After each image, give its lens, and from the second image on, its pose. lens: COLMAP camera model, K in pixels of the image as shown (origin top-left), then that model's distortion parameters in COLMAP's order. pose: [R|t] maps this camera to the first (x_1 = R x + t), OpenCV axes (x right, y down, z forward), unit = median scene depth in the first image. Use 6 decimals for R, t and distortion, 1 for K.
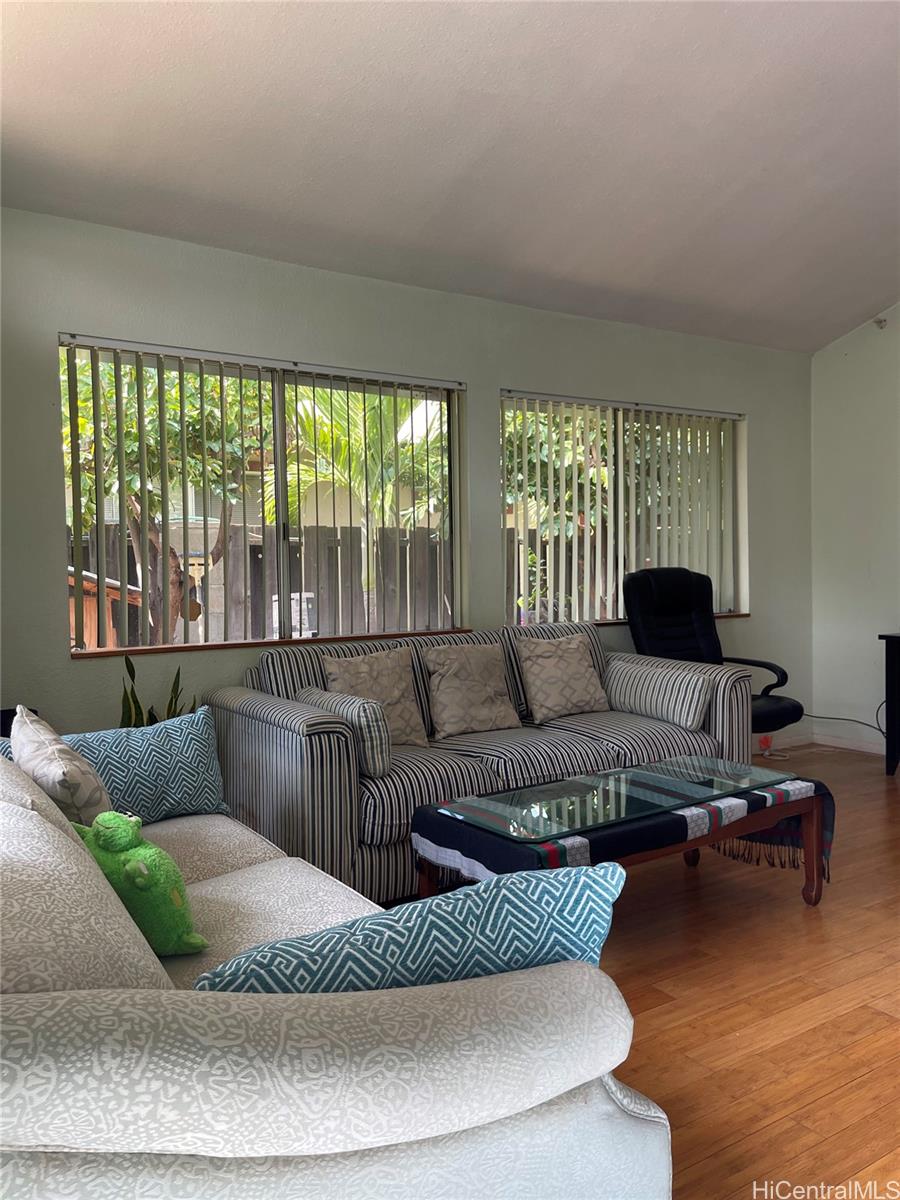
lens RADIAL K [[920.9, 0, 450.0], [0, 920.9, 600.0], [0, 0, 1]] dist [0.082699, -0.104806]
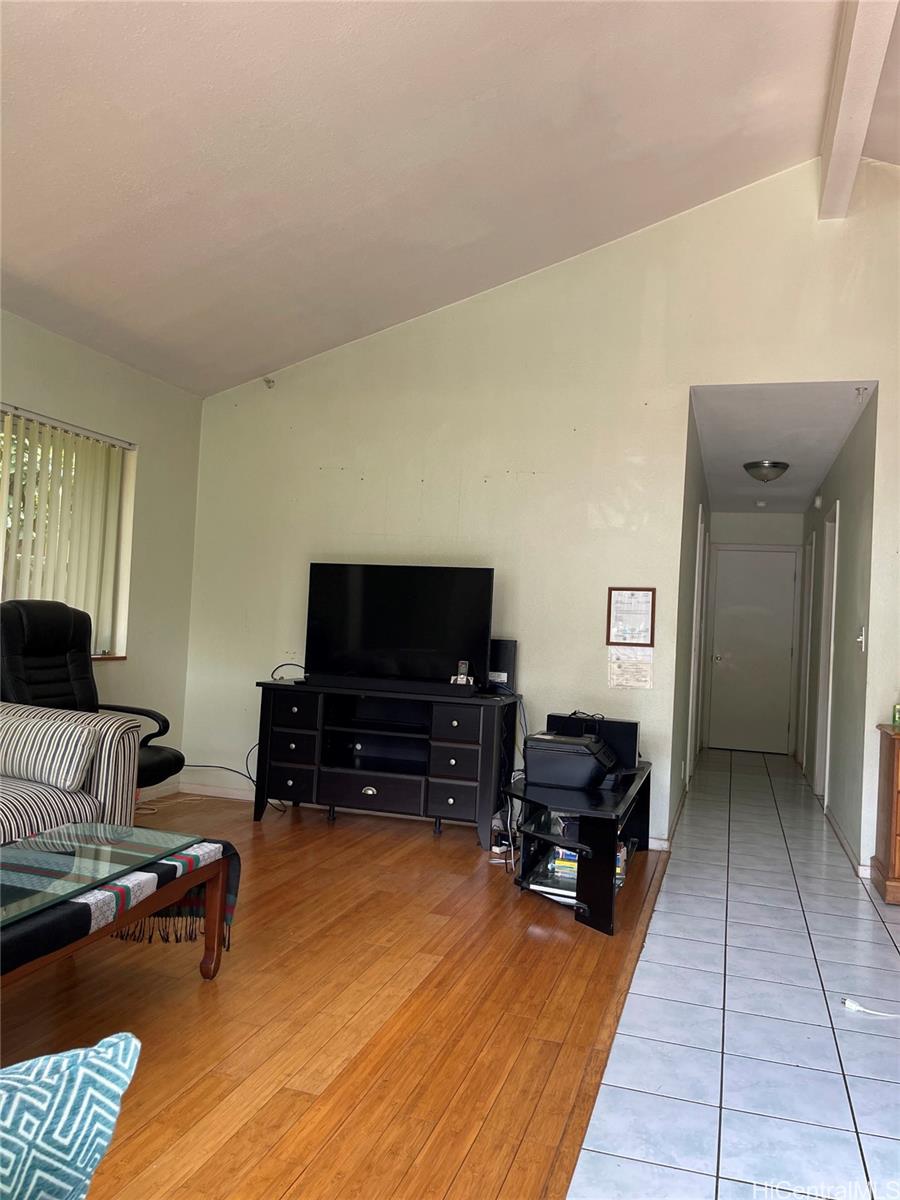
lens RADIAL K [[920.9, 0, 450.0], [0, 920.9, 600.0], [0, 0, 1]] dist [0.082699, -0.104806]
pose [[0.768253, 0.073540, 0.635909, -0.046806], [-0.046038, 0.997154, -0.059697, -0.002225], [-0.638489, 0.016586, 0.769452, 0.145275]]
